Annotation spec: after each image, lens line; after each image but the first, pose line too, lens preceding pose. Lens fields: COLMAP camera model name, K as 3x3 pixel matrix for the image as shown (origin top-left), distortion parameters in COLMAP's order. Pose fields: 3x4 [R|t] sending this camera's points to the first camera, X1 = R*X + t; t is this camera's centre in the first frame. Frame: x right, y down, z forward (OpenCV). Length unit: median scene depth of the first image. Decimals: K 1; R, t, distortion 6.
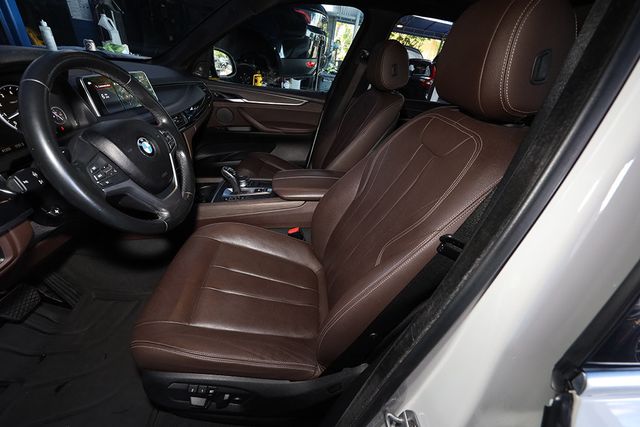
lens RADIAL K [[248.2, 0, 320.0], [0, 248.2, 213.5], [0, 0, 1]] dist [0.000142, 0.000038]
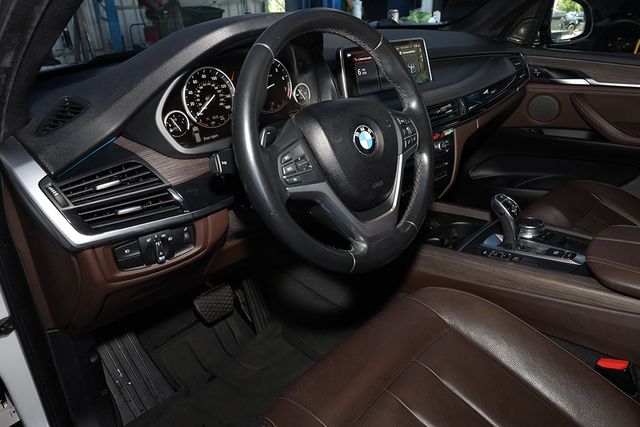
lens RADIAL K [[434.9, 0, 350.1], [0, 434.9, 215.2], [0, 0, 1]] dist [-0.000247, 0.000448]
pose [[0.684605, 0.199493, -0.701084, 0.061150], [-0.302812, 0.952733, -0.024595, -0.021463], [0.663039, 0.229134, 0.712655, 0.115725]]
